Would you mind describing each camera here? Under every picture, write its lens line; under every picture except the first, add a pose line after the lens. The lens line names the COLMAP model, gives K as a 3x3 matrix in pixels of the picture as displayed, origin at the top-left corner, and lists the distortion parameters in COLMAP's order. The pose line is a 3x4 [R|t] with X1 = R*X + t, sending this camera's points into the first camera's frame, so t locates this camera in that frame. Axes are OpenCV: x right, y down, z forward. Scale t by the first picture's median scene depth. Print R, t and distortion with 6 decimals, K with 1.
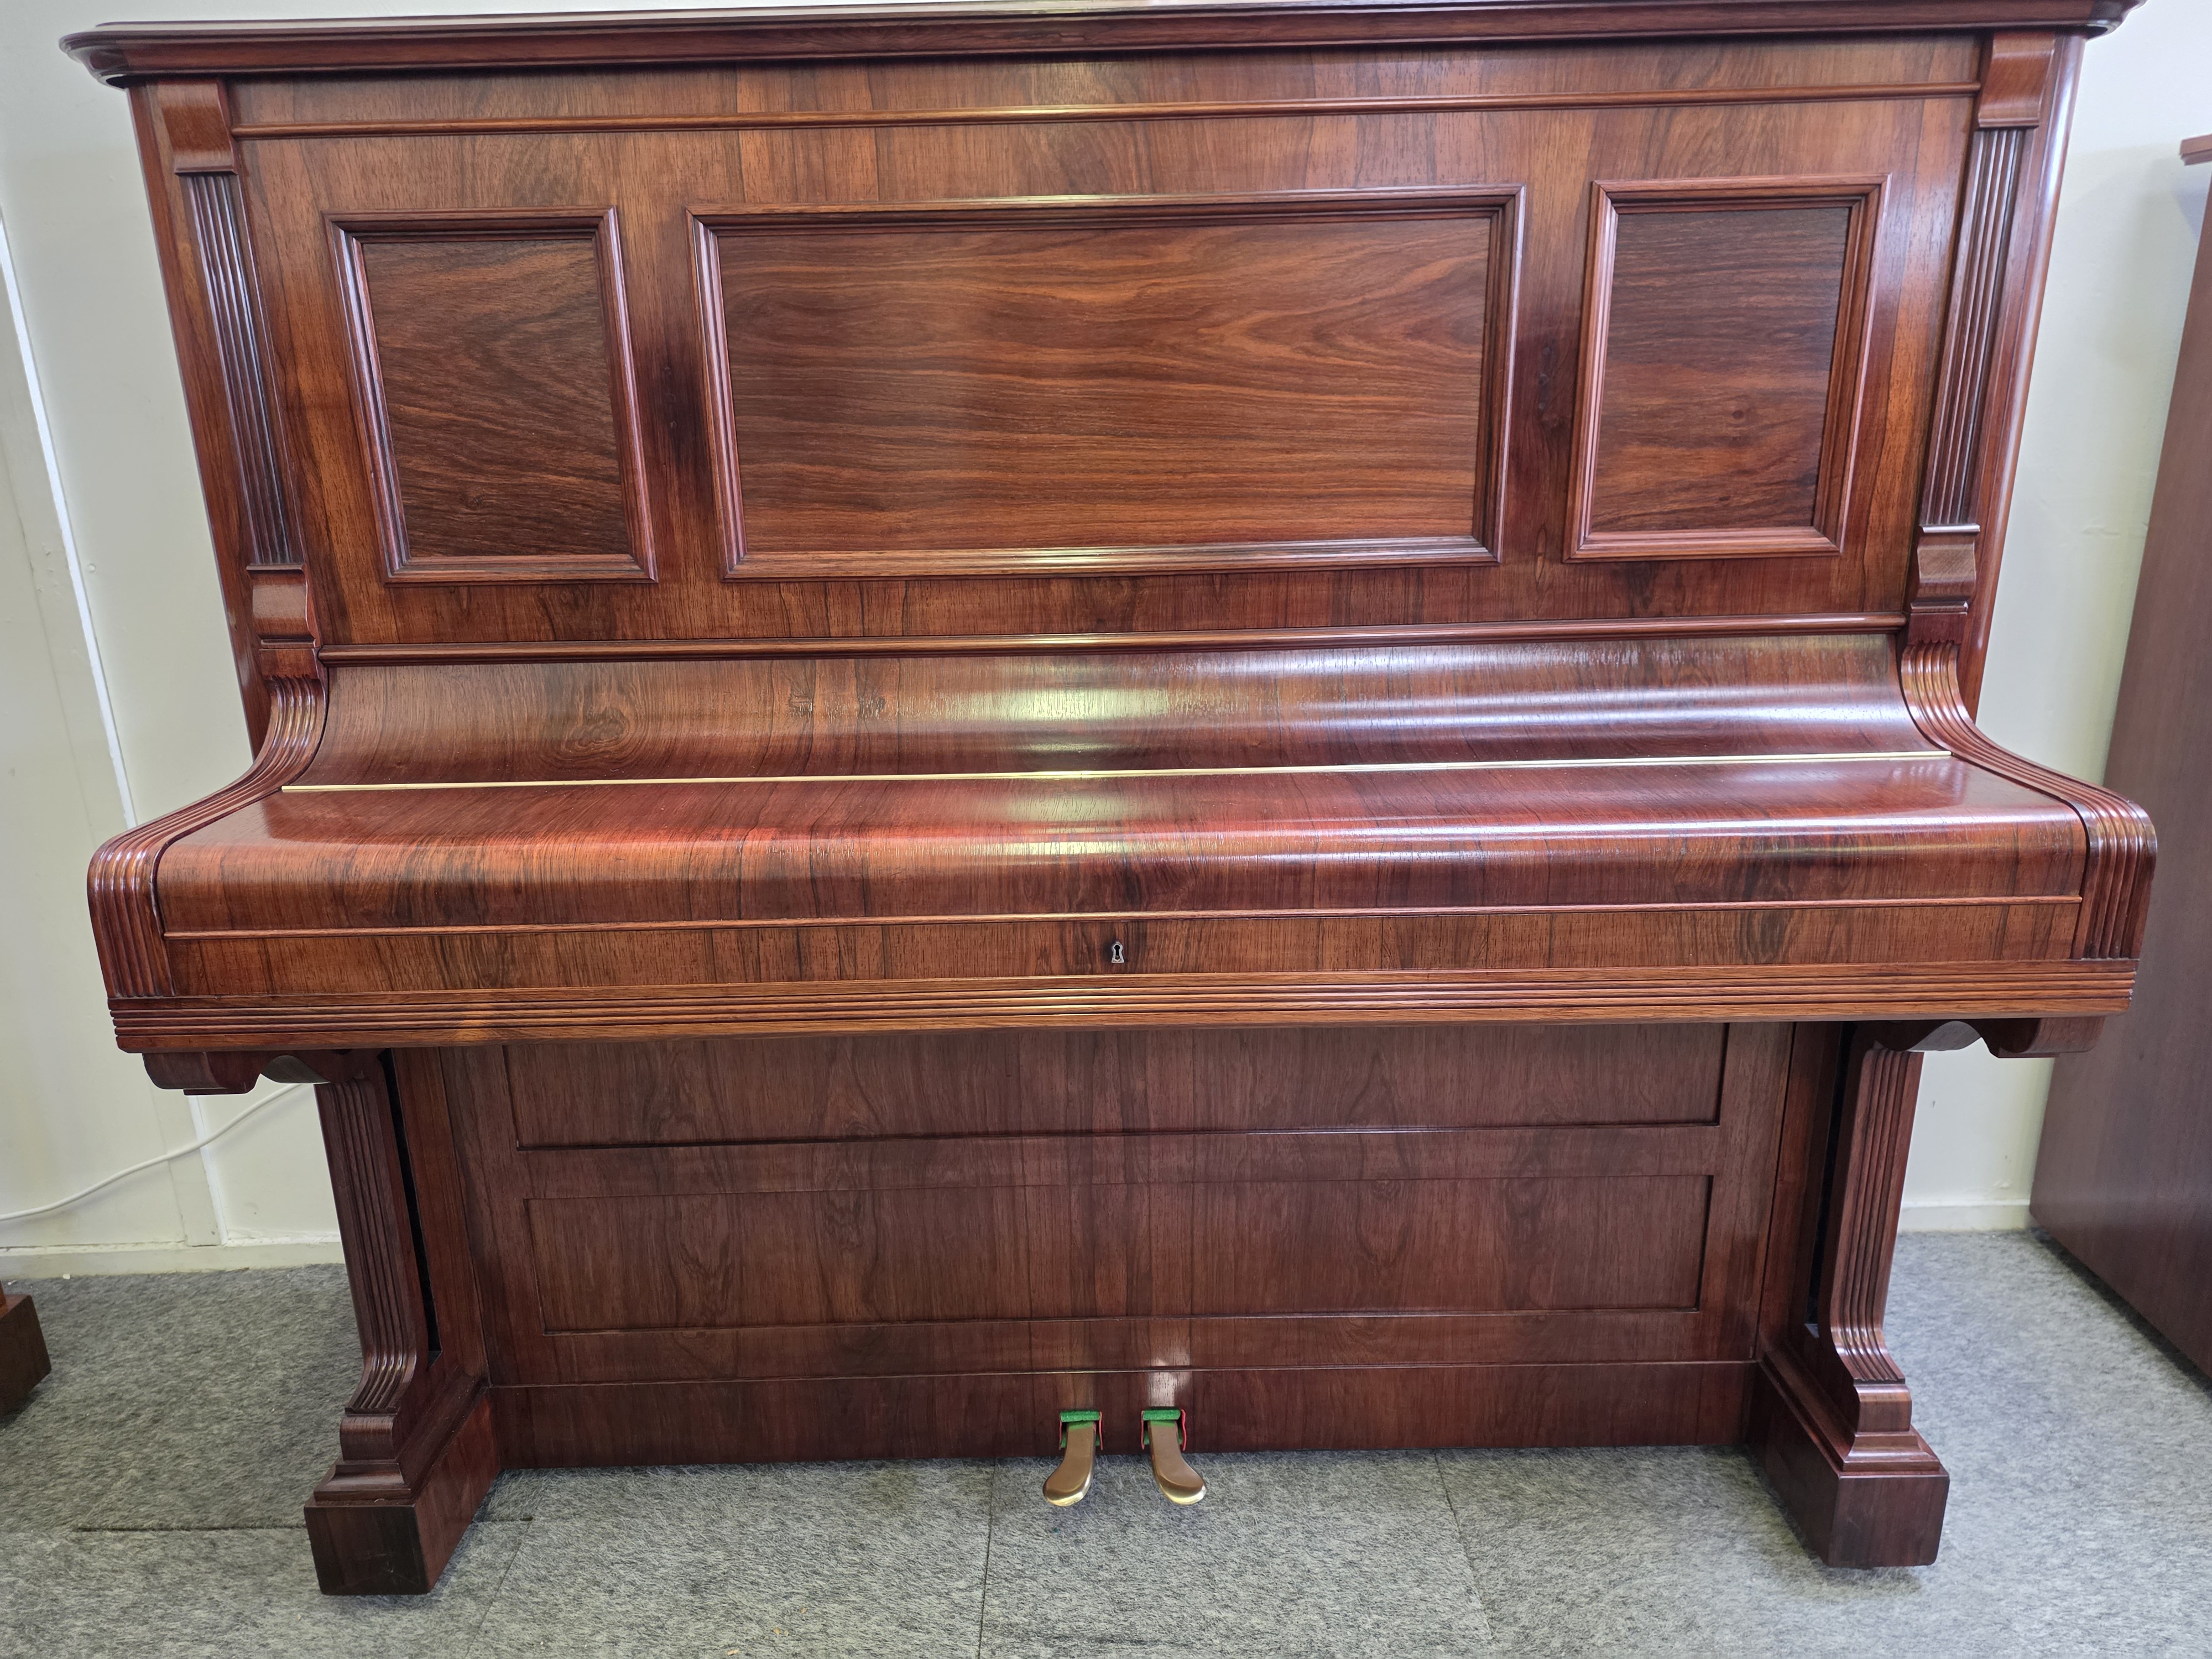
lens RADIAL K [[1480.4, 0, 1106.0], [0, 1480.4, 829.5], [0, 0, 1]] dist [0.003140, -0.031021]
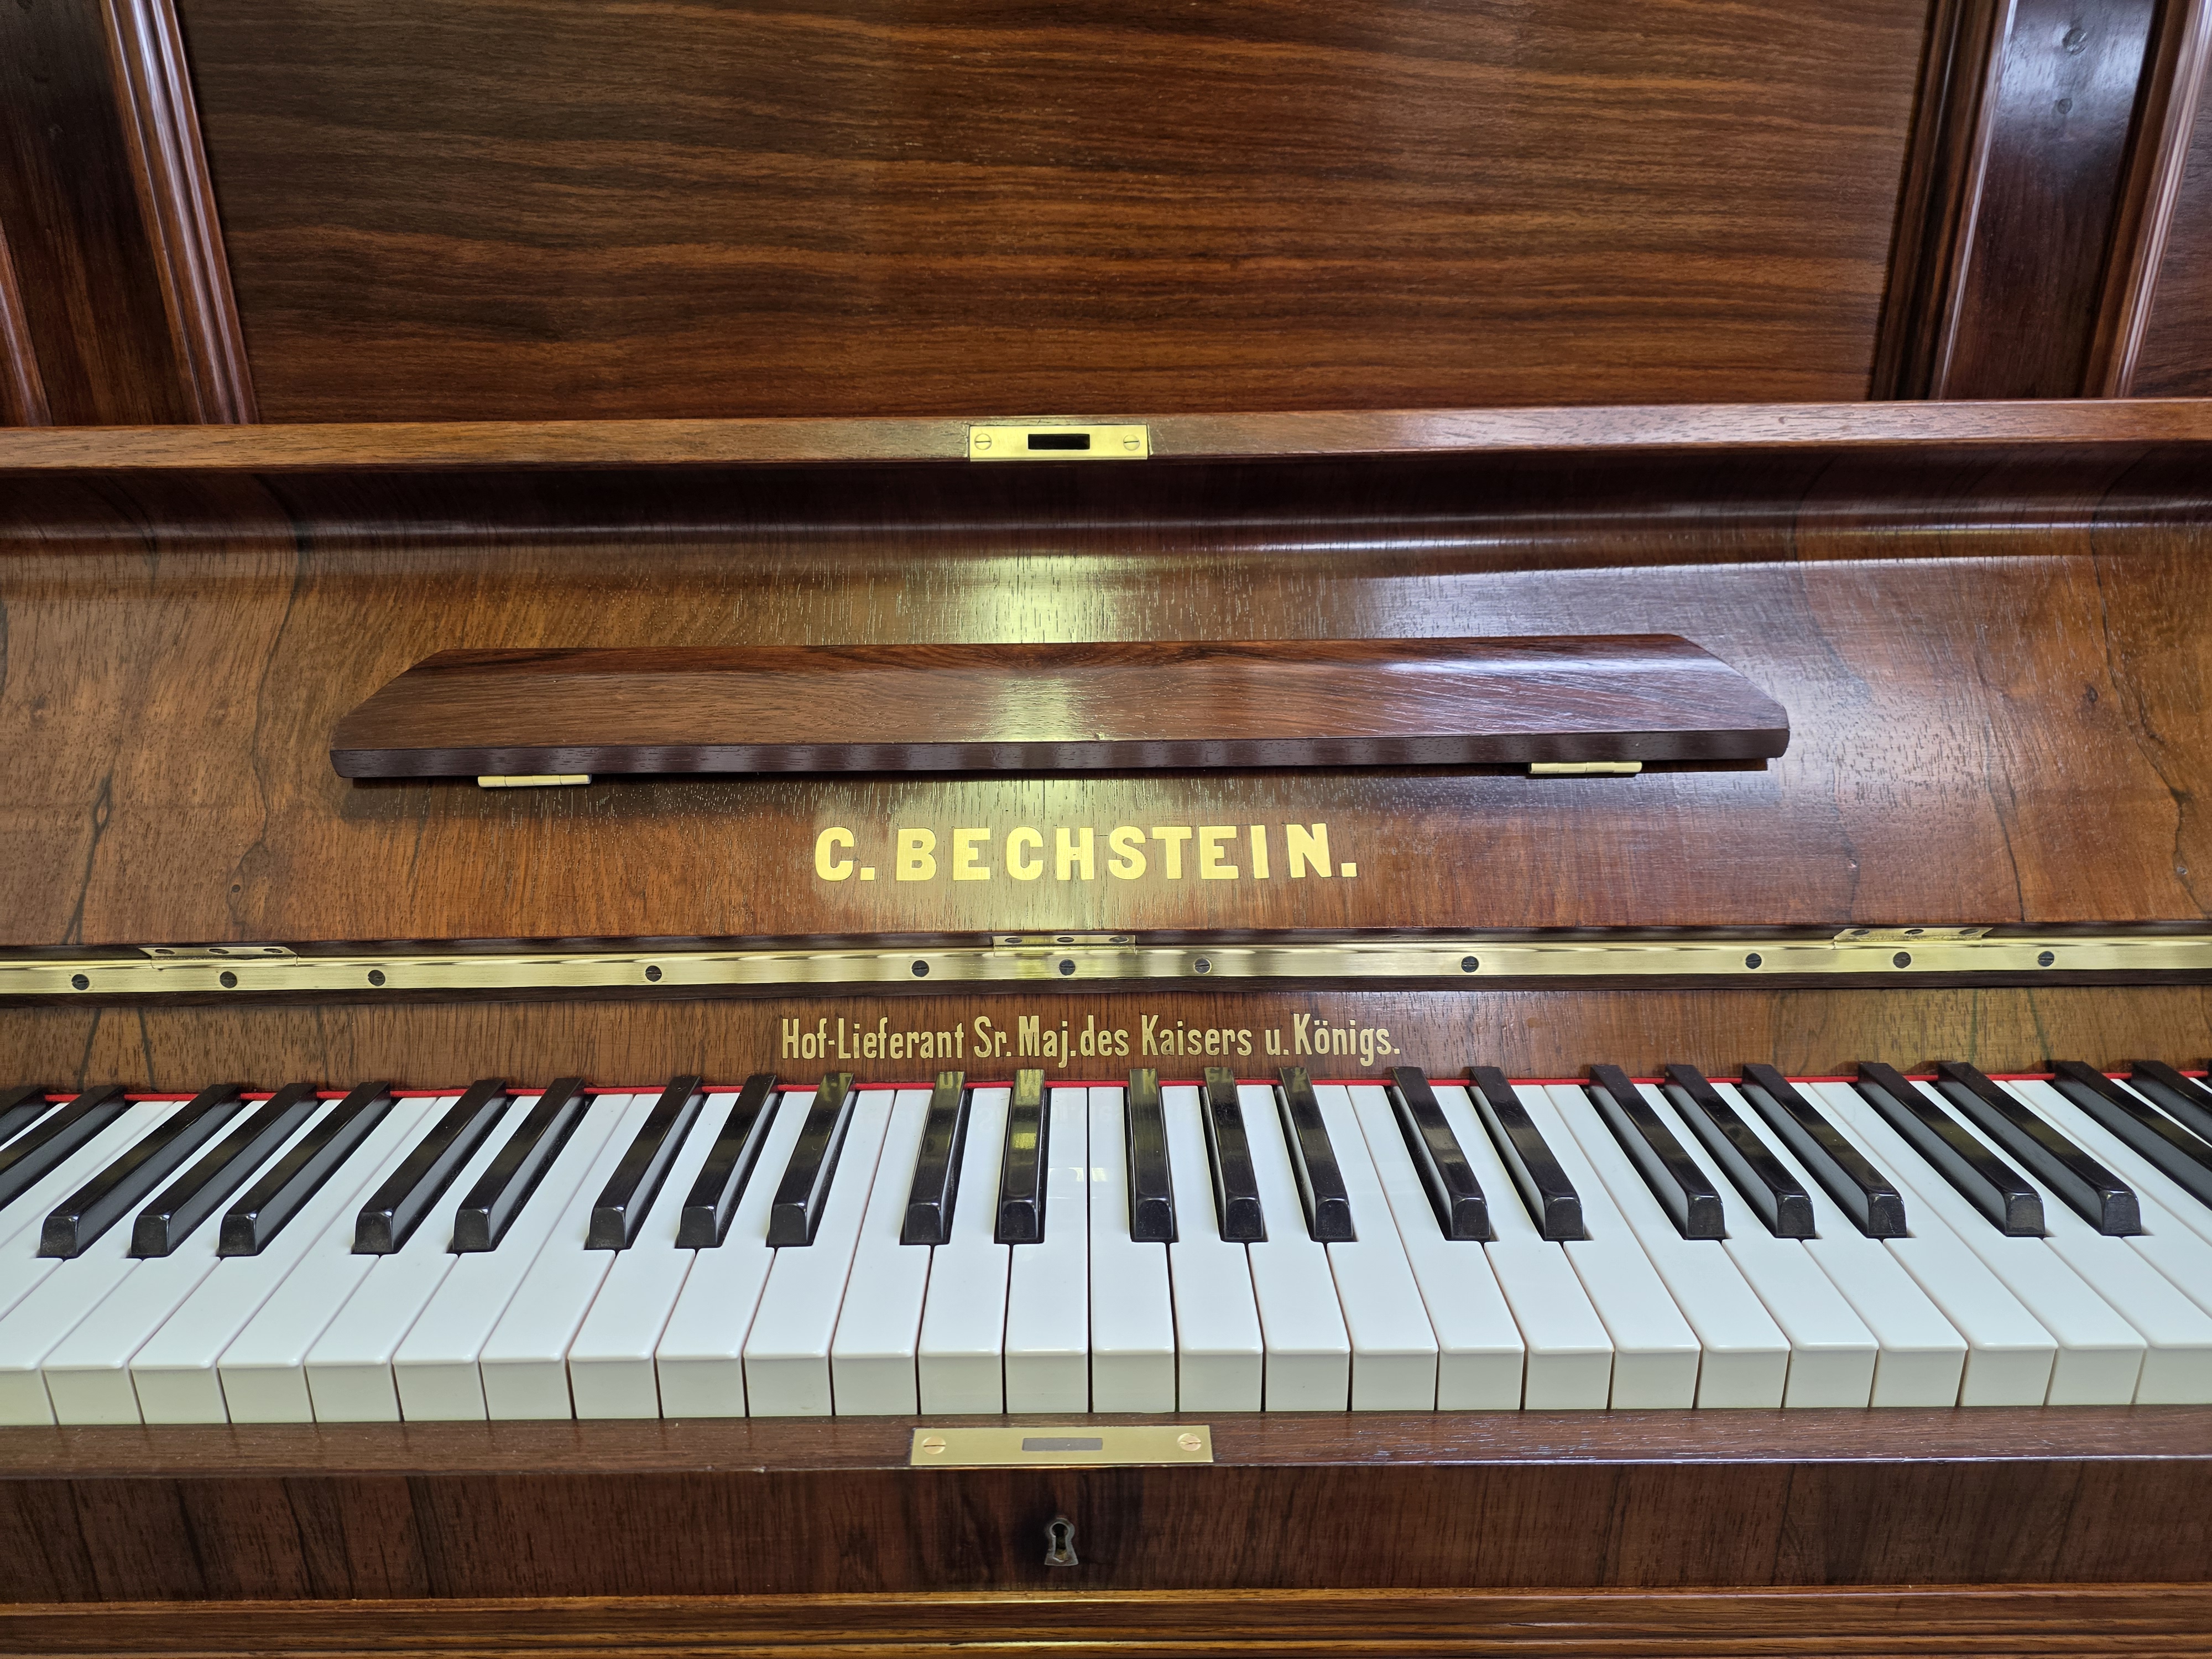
lens RADIAL K [[1480.4, 0, 1106.0], [0, 1480.4, 829.5], [0, 0, 1]] dist [0.003140, -0.031021]
pose [[0.999942, 0.007519, 0.007710, 0.012800], [-0.008005, 0.997854, 0.064980, -0.099258], [-0.007205, -0.065038, 0.997857, 0.550594]]
